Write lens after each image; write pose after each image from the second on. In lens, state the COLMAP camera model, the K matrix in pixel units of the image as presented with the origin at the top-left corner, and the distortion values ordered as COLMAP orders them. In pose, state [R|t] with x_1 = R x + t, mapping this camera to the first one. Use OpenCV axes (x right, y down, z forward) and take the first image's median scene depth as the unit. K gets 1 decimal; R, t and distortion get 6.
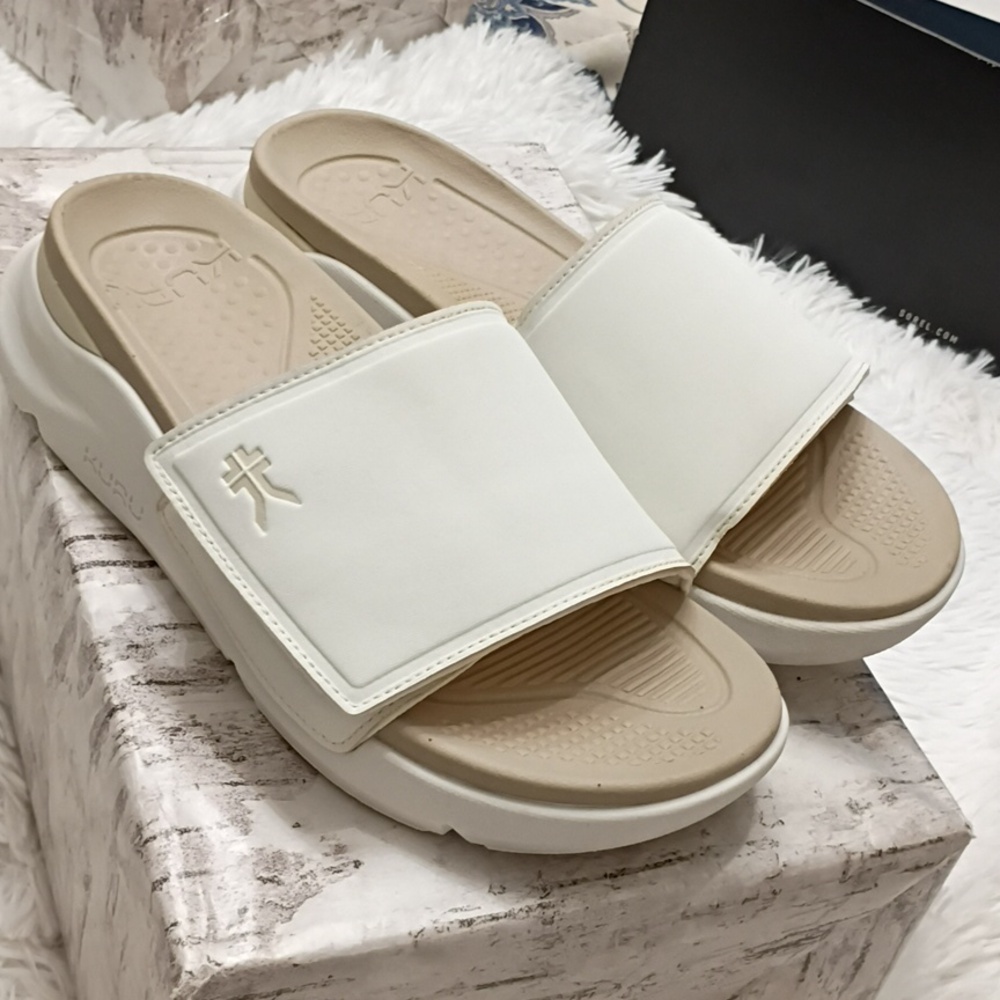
lens RADIAL K [[1831.2, 0, 510.4], [0, 1831.2, 500.3], [0, 0, 1]] dist [0.122289, -0.681602]
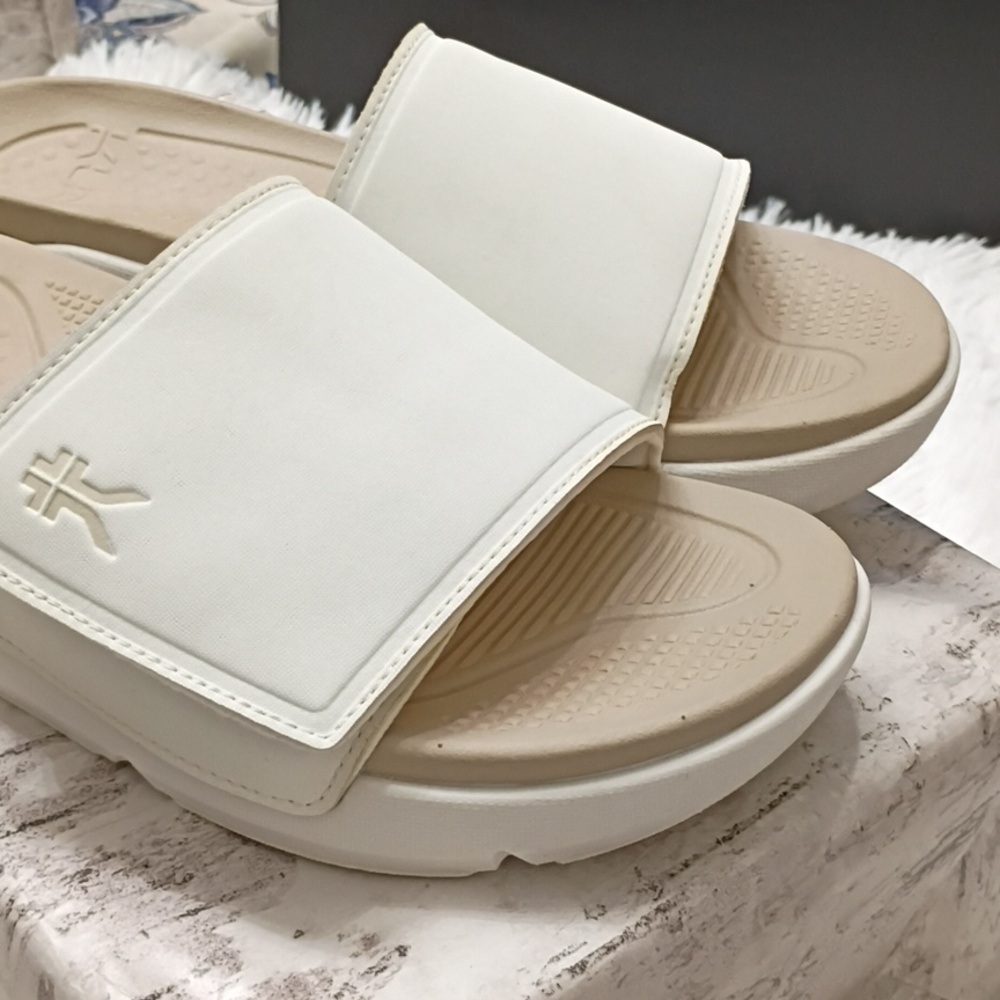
lens RADIAL K [[1847.7, 0, 512.5], [0, 1847.7, 499.2], [0, 0, 1]] dist [0.146679, -0.744479]
pose [[0.927570, -0.338966, 0.157211, -0.093080], [0.347027, 0.937490, -0.026172, 0.065957], [-0.138513, 0.078833, 0.987218, 0.265453]]
